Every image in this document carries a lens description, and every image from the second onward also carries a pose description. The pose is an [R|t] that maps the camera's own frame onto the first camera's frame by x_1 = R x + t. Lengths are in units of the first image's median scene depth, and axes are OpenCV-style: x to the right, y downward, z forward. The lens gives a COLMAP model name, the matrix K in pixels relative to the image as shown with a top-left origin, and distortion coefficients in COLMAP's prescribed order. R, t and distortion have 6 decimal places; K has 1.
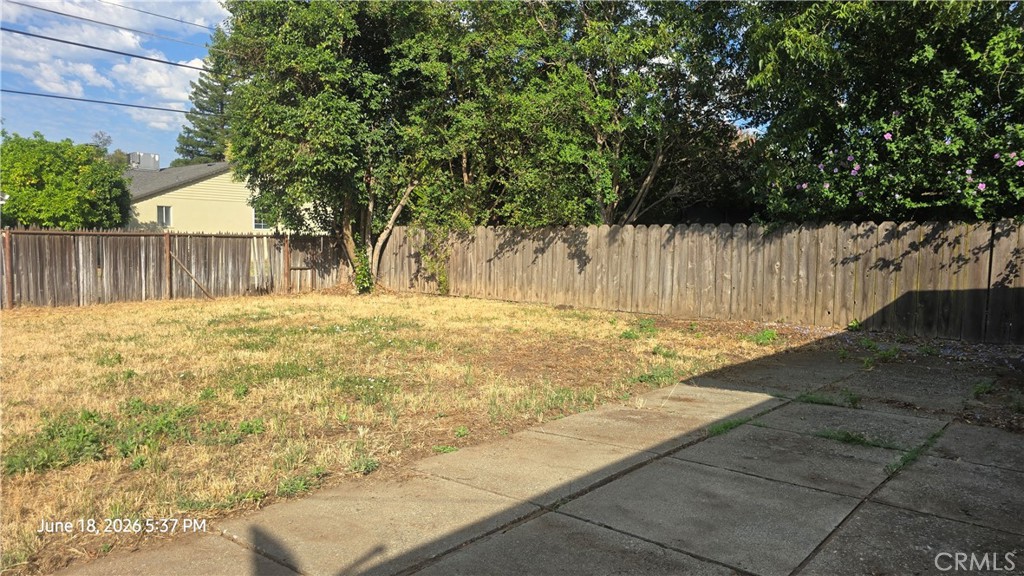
lens RADIAL K [[688.7, 0, 512.2], [0, 688.7, 289.1], [0, 0, 1]] dist [0.002906, -0.000246]
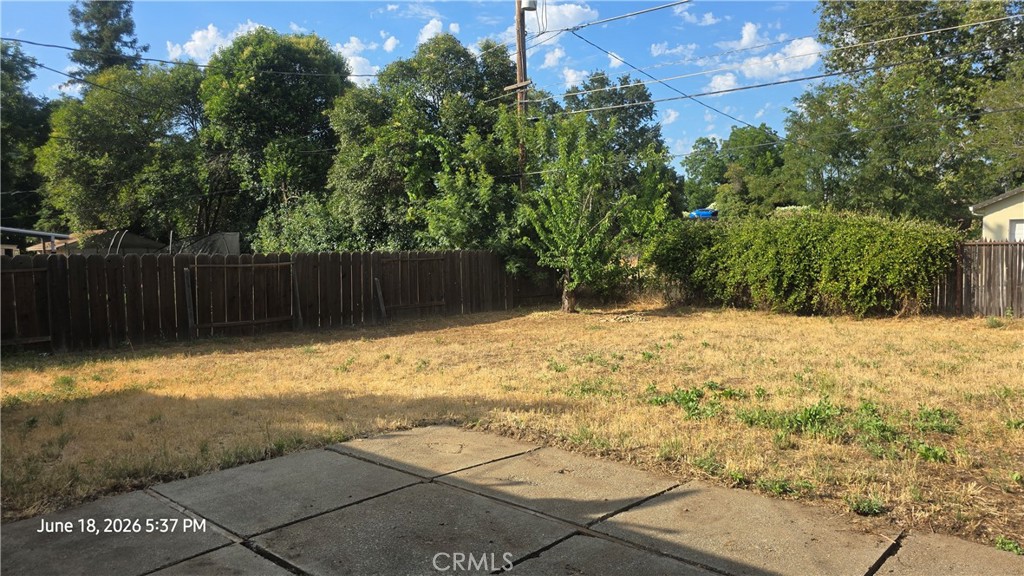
lens RADIAL K [[688.7, 0, 512.4], [0, 688.7, 285.8], [0, 0, 1]] dist [0.002906, -0.000246]
pose [[-0.009325, 0.039901, -0.999160, 0.839711], [-0.053793, 0.997737, 0.040347, -0.048599], [0.998509, 0.054124, -0.007157, 0.670565]]
